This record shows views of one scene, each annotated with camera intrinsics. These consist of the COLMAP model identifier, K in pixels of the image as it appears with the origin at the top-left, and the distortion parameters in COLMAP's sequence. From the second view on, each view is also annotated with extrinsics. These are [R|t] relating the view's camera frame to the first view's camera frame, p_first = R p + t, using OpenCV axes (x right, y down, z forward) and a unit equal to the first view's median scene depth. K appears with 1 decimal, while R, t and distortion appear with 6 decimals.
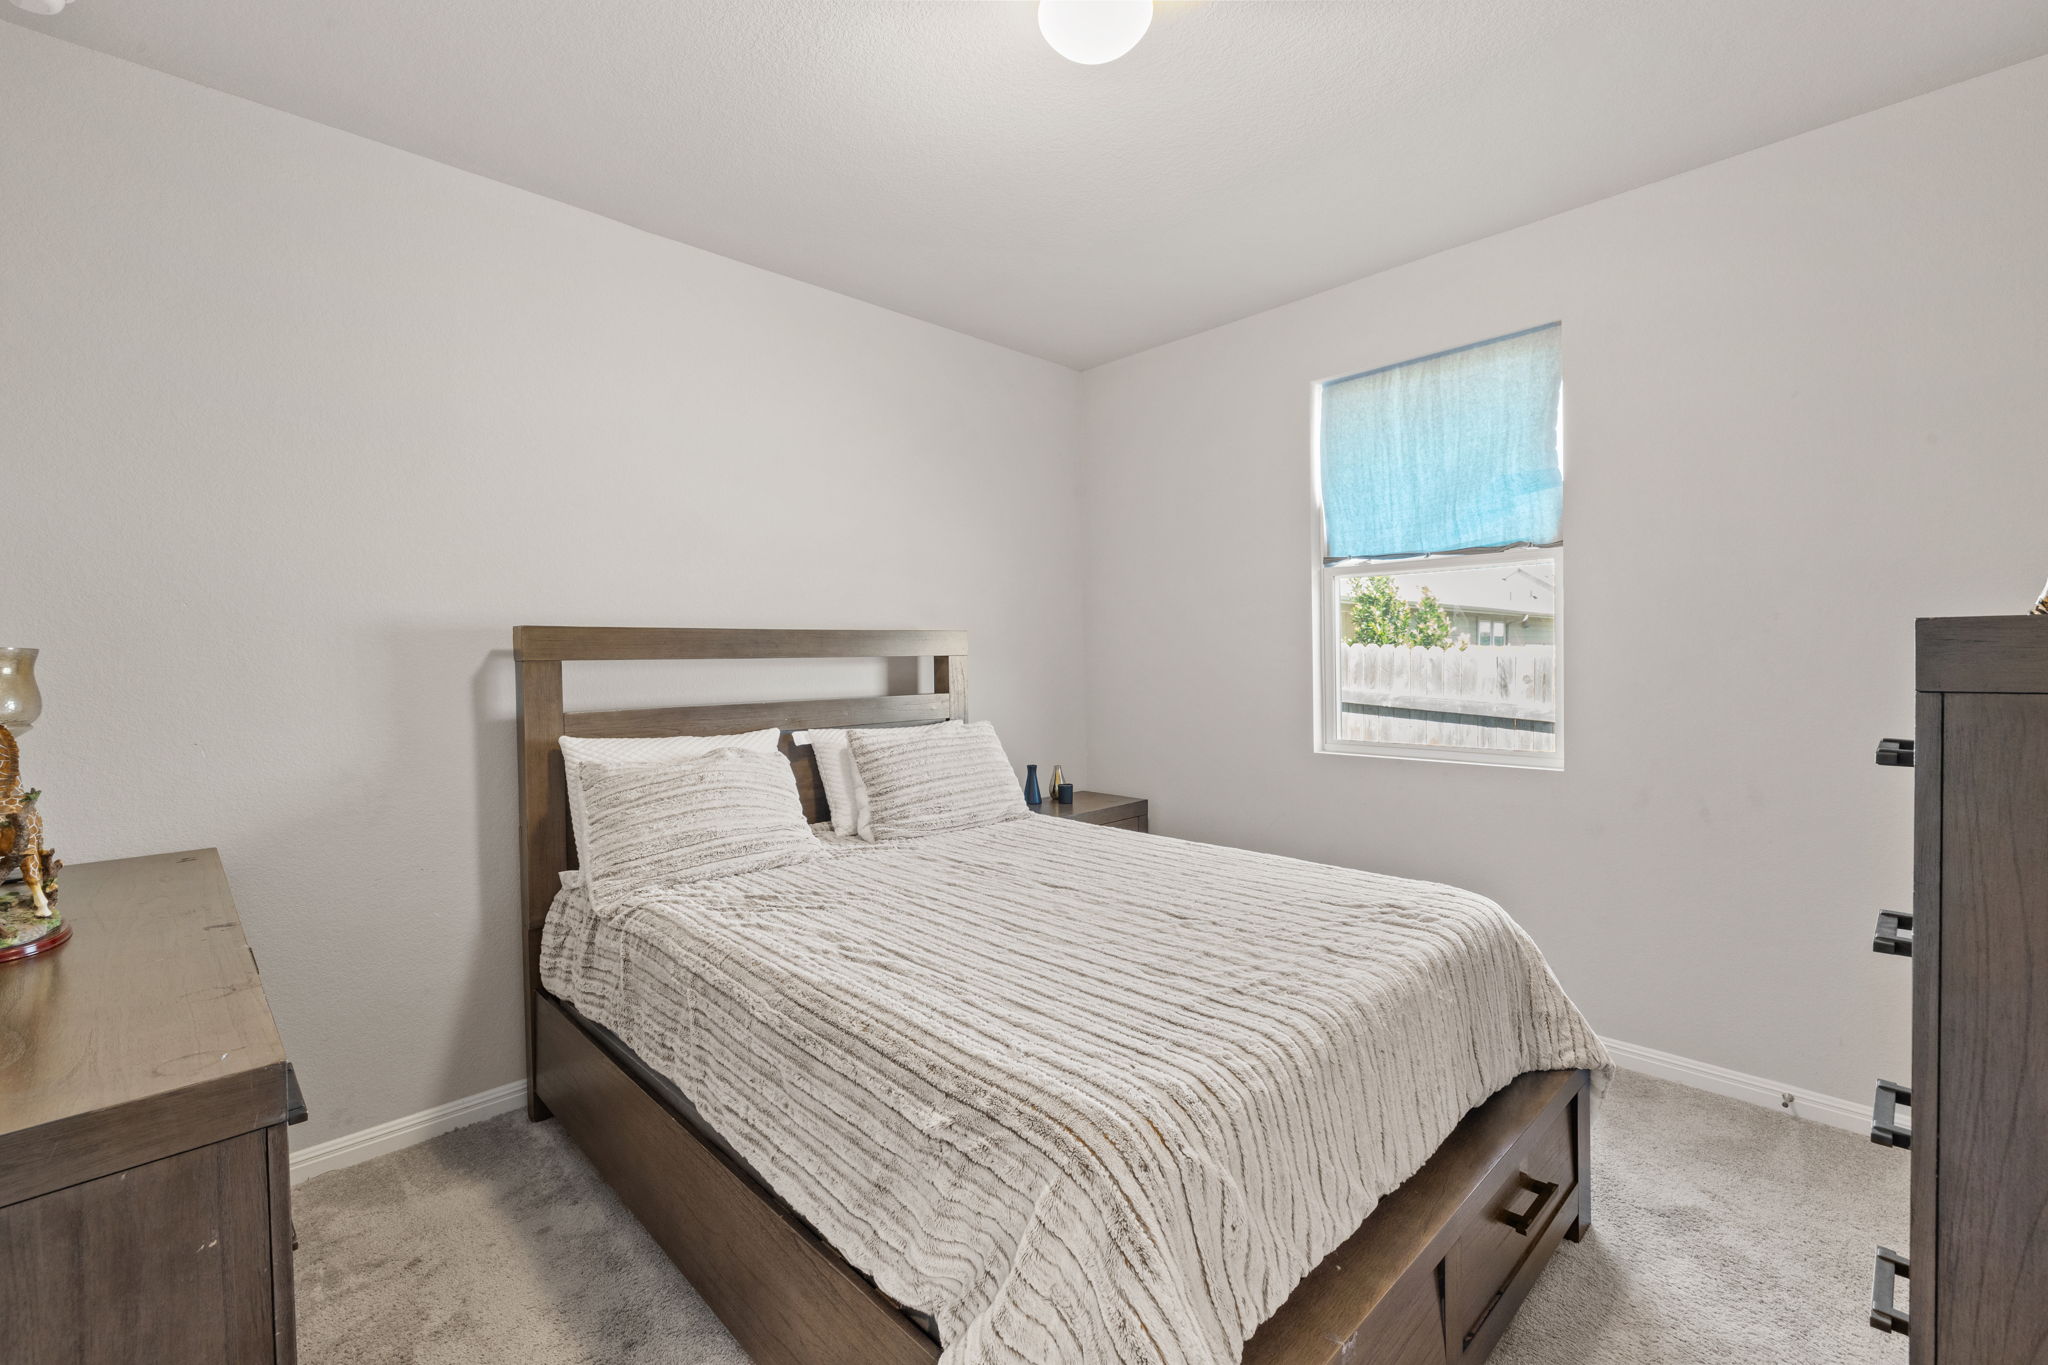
lens RADIAL K [[863.7, 0, 1015.0], [0, 863.7, 662.2], [0, 0, 1]] dist [0.002654, -0.000169]
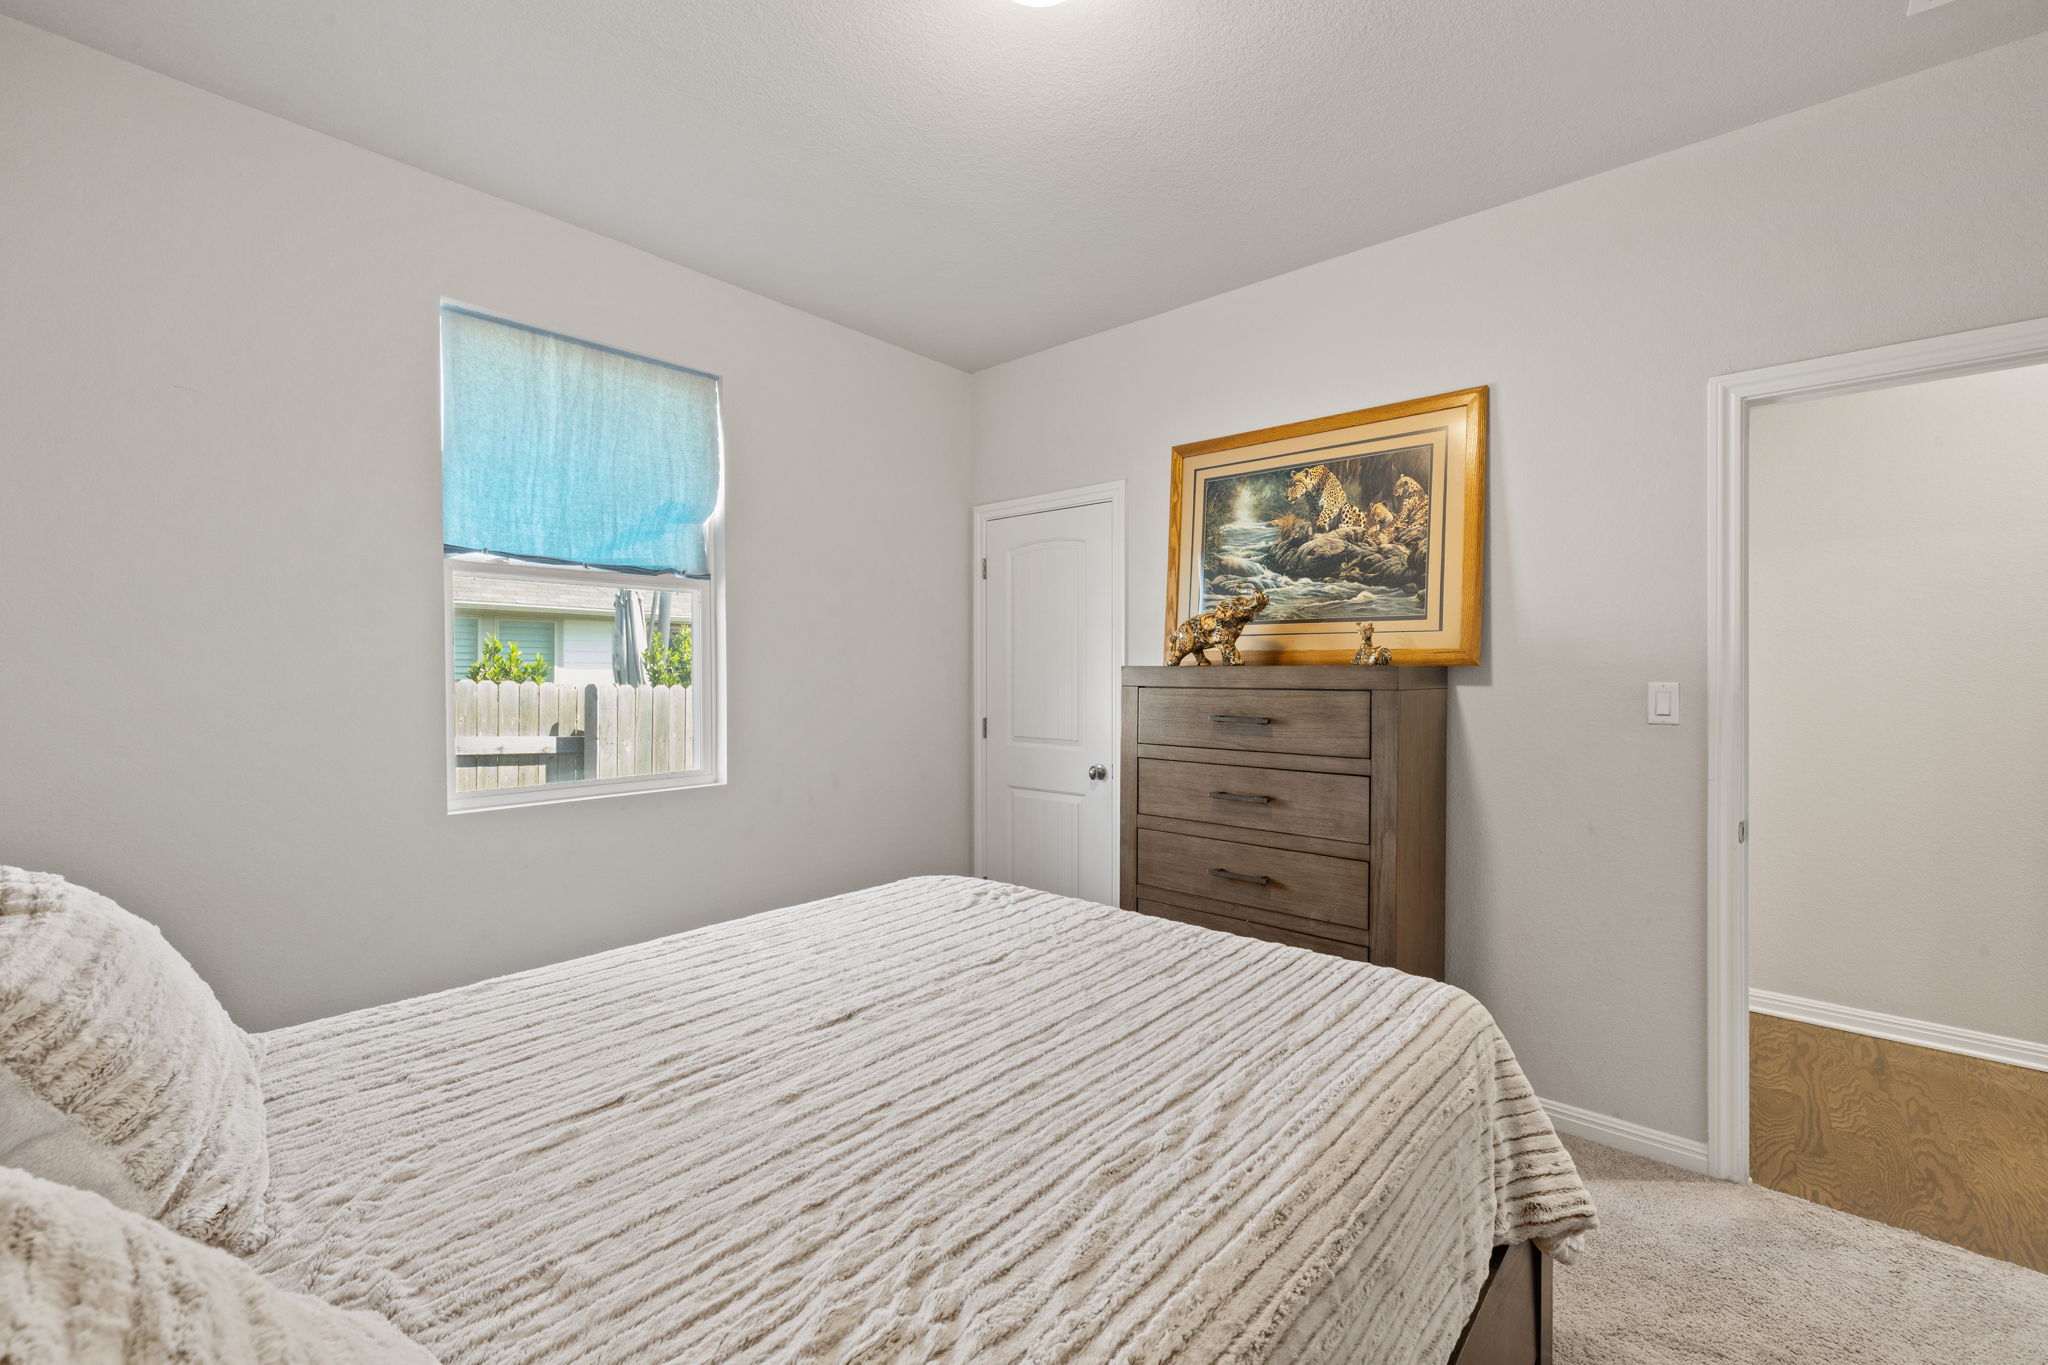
lens RADIAL K [[858.9, 0, 1028.3], [0, 858.9, 675.5], [0, 0, 1]] dist [0.001512, -0.000168]
pose [[-0.095516, 0.008560, 0.995391, -0.643255], [0.007506, 0.999941, -0.007879, -0.002215], [-0.995400, 0.006718, -0.095574, 0.926627]]
